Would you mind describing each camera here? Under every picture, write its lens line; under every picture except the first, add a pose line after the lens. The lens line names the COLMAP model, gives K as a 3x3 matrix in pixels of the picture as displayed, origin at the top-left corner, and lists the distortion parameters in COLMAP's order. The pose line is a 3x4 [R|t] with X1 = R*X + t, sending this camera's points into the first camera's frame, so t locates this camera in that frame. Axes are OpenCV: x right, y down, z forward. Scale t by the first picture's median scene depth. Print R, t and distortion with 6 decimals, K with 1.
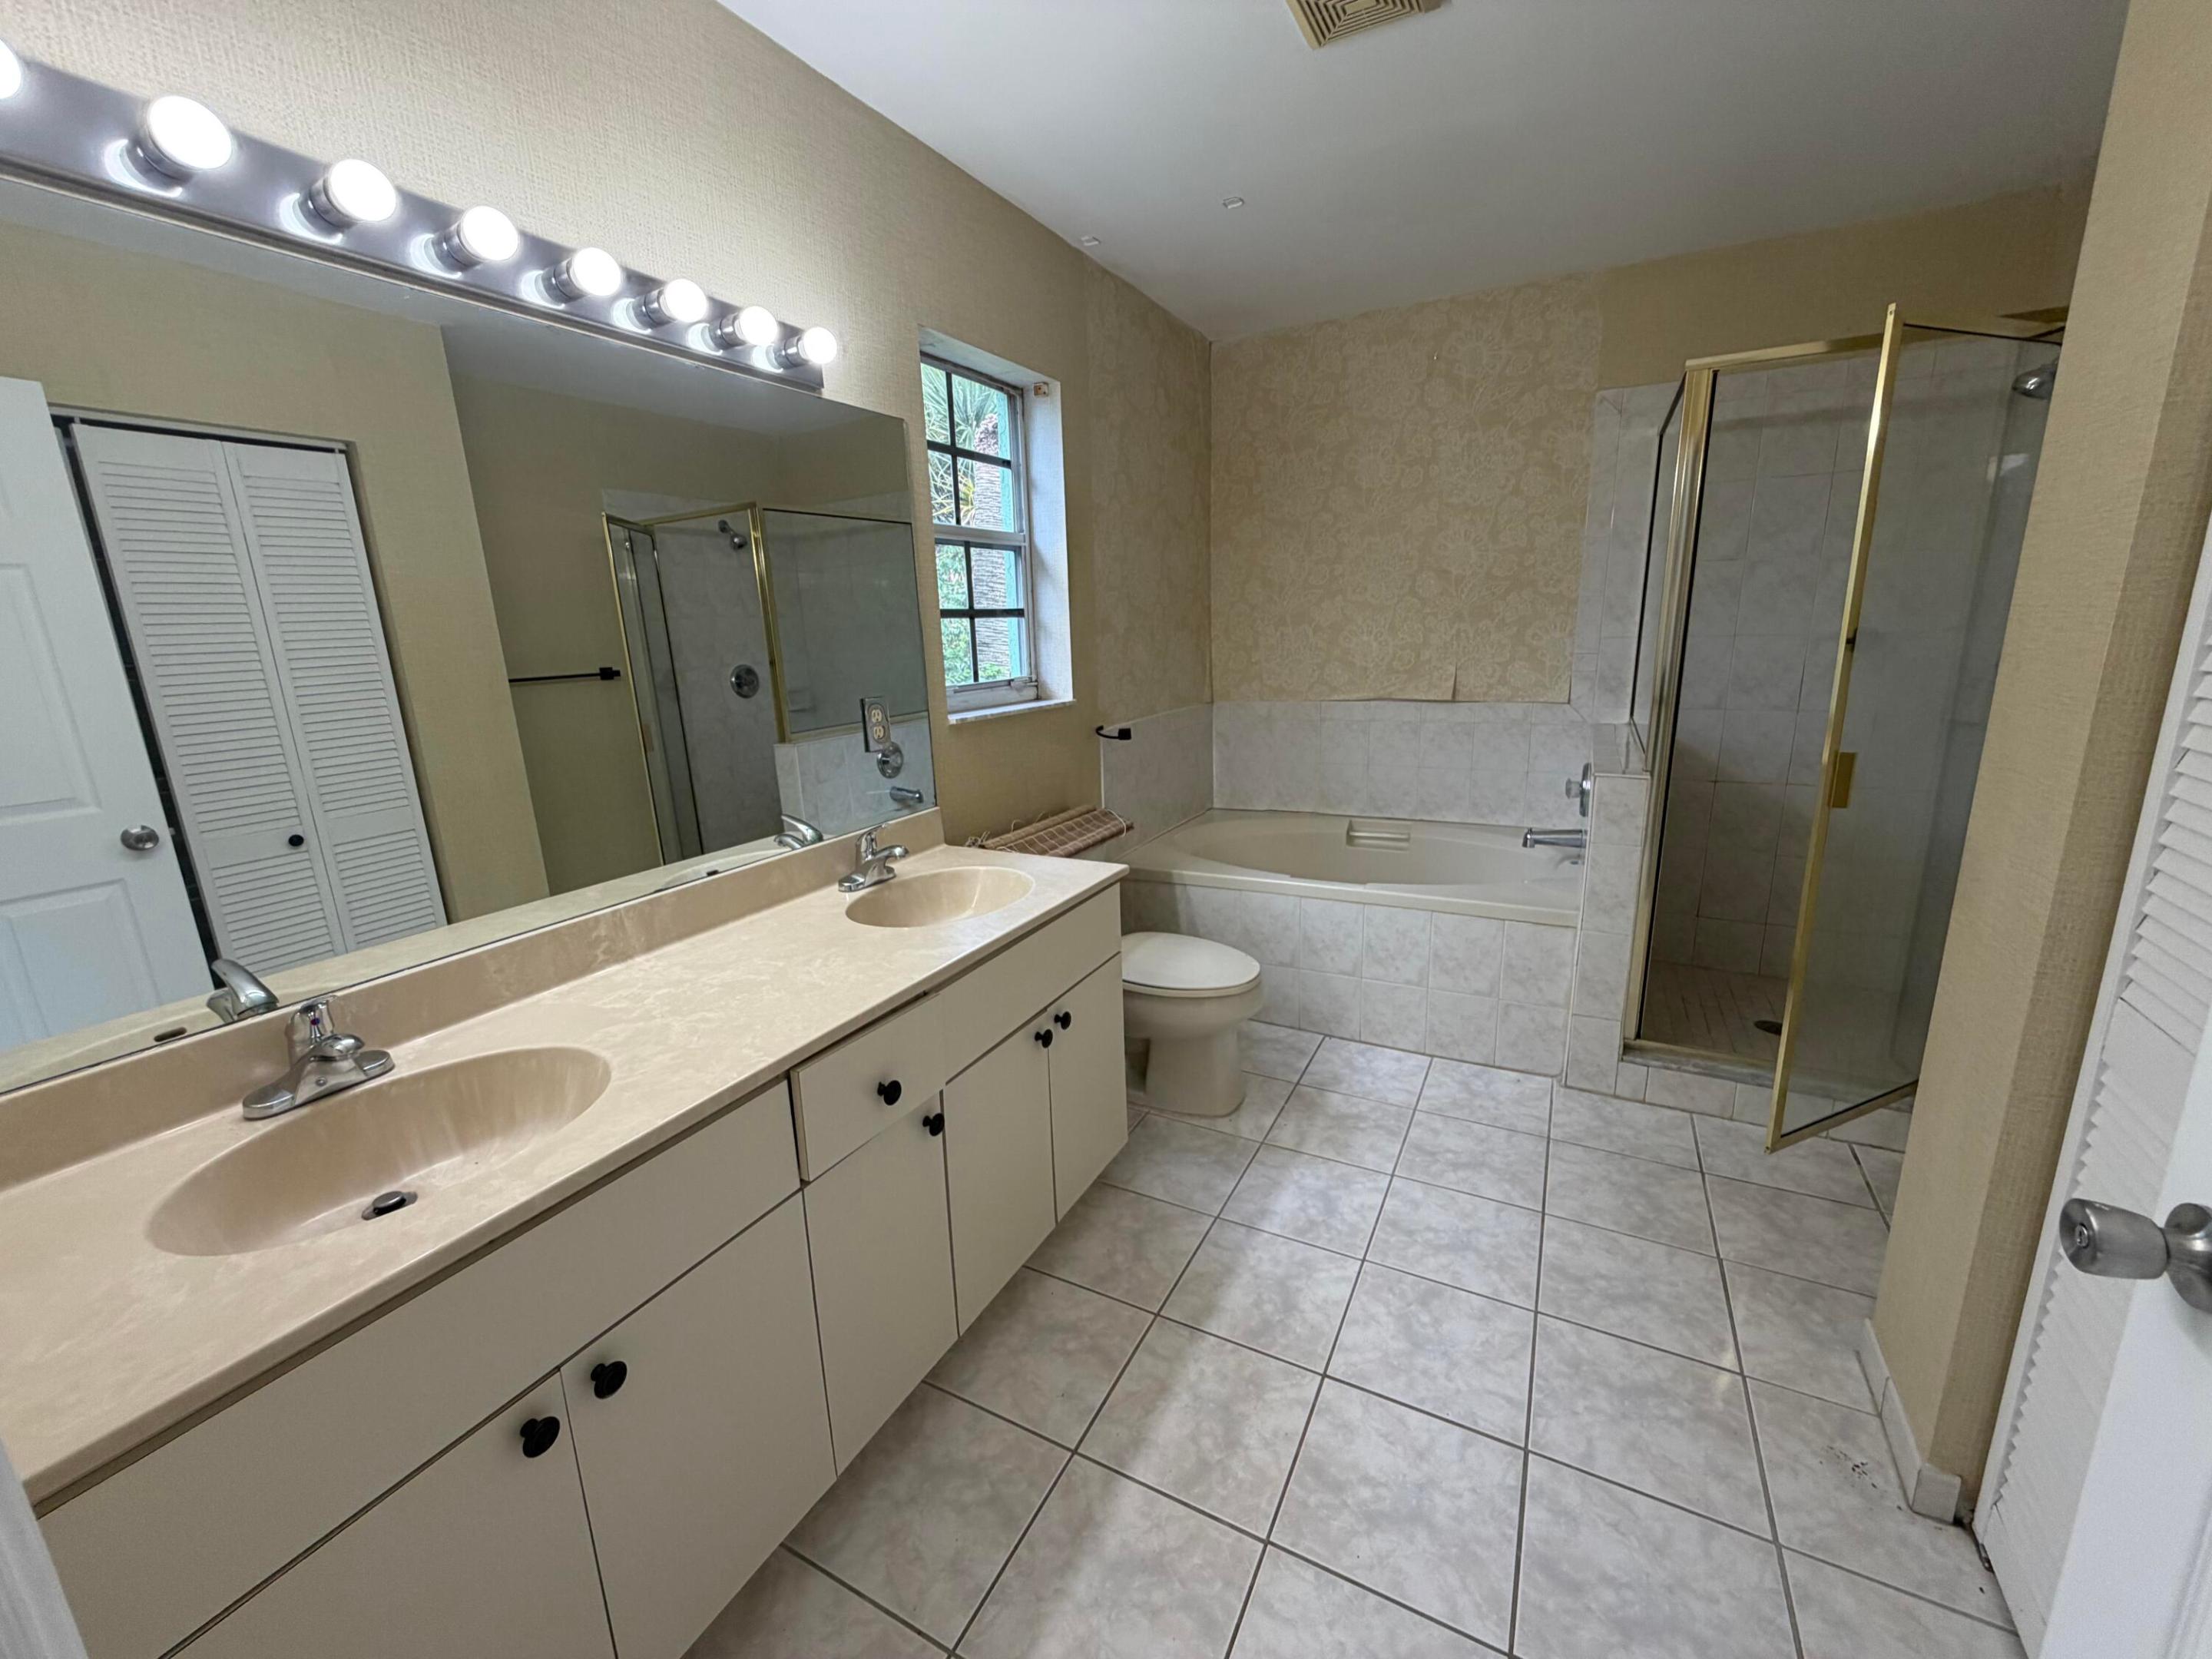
lens RADIAL K [[885.7, 0, 1099.1], [0, 885.7, 827.5], [0, 0, 1]] dist [0.000534, 0.000244]
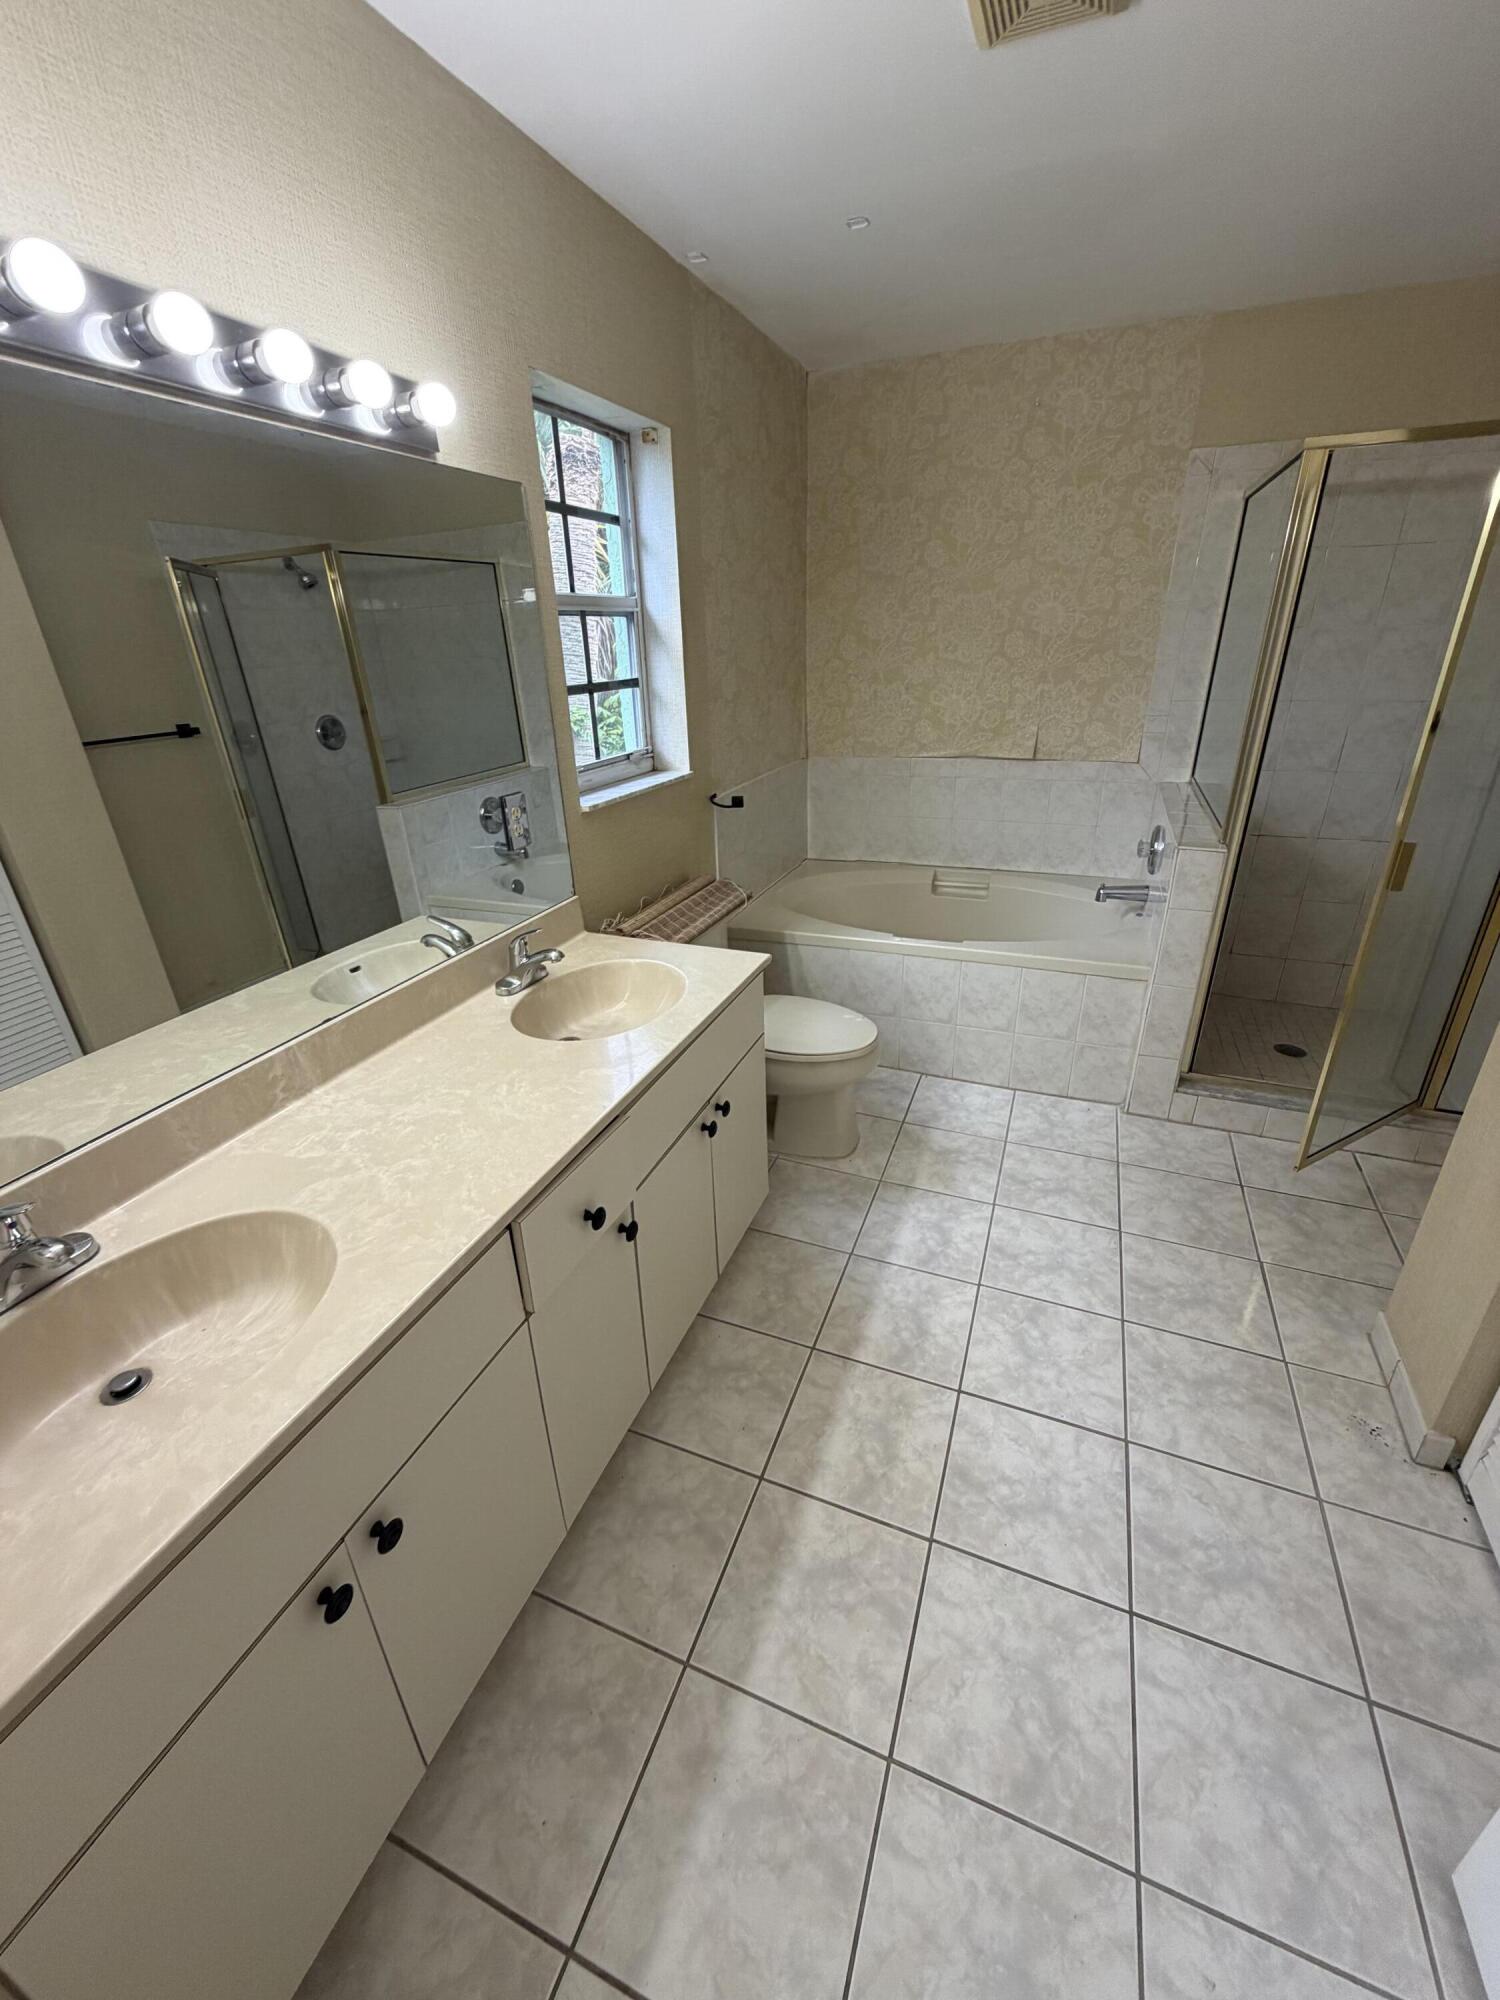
lens RADIAL K [[799.7, 0, 751.3], [0, 799.7, 992.4], [0, 0, 1]] dist [0.000508, -0.000174]
pose [[0.993767, -0.039657, 0.104184, -0.097175], [0.019433, 0.981903, 0.188385, -0.099146], [-0.109770, -0.185186, 0.976553, 0.065798]]
